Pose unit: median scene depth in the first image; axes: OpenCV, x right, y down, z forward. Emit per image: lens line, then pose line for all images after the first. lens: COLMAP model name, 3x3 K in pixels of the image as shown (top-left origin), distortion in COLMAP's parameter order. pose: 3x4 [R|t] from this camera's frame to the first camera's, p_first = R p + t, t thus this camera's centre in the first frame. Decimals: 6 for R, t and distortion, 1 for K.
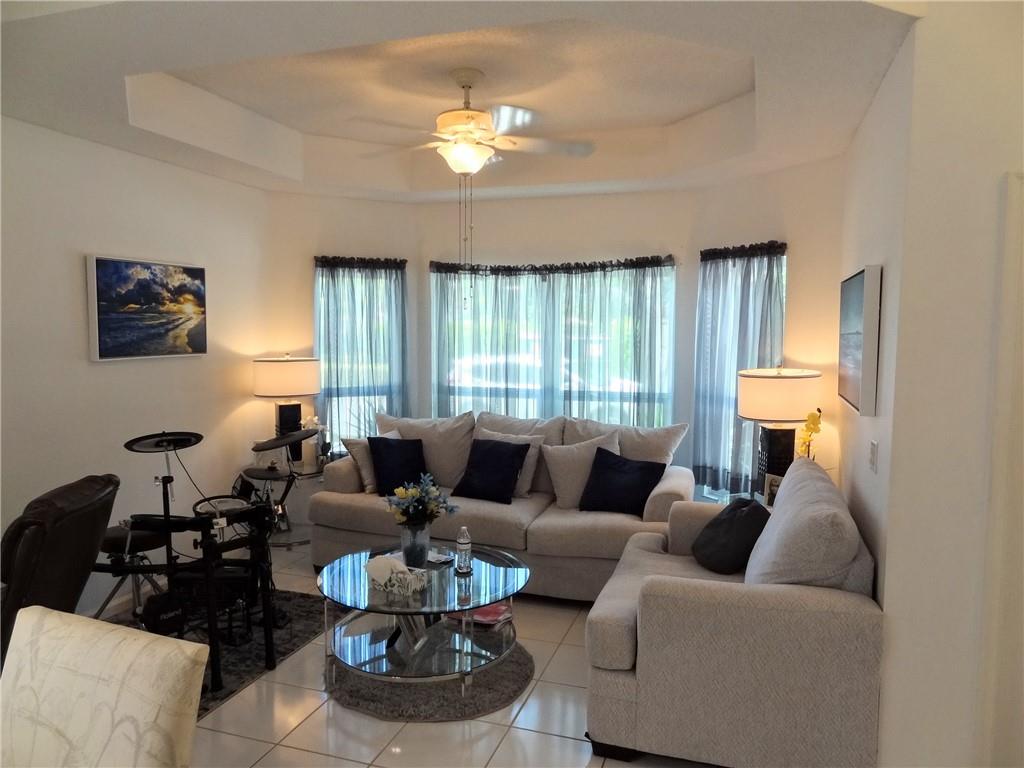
lens RADIAL K [[714.8, 0, 514.3], [0, 714.8, 384.4], [0, 0, 1]] dist [-0.002225, 0.007862]
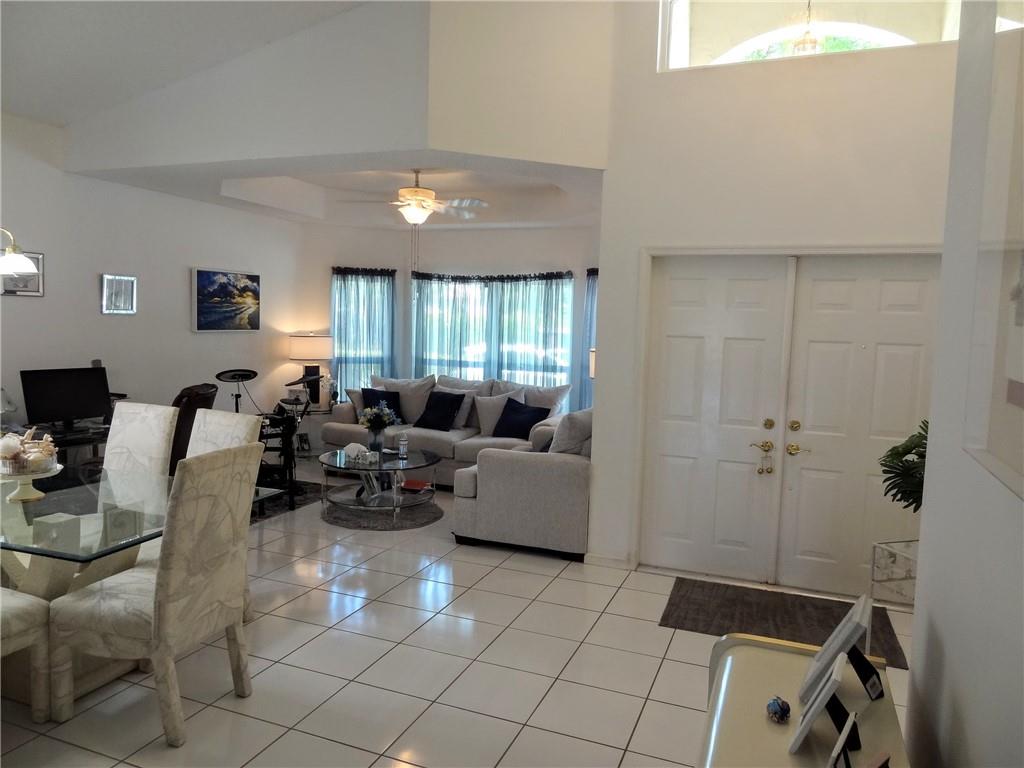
lens RADIAL K [[714.8, 0, 514.3], [0, 714.8, 384.4], [0, 0, 1]] dist [-0.002225, 0.007862]
pose [[0.998018, 0.028436, -0.056145, 0.201172], [-0.027967, 0.999567, 0.009130, 0.042819], [0.056380, -0.007541, 0.998381, -0.491648]]
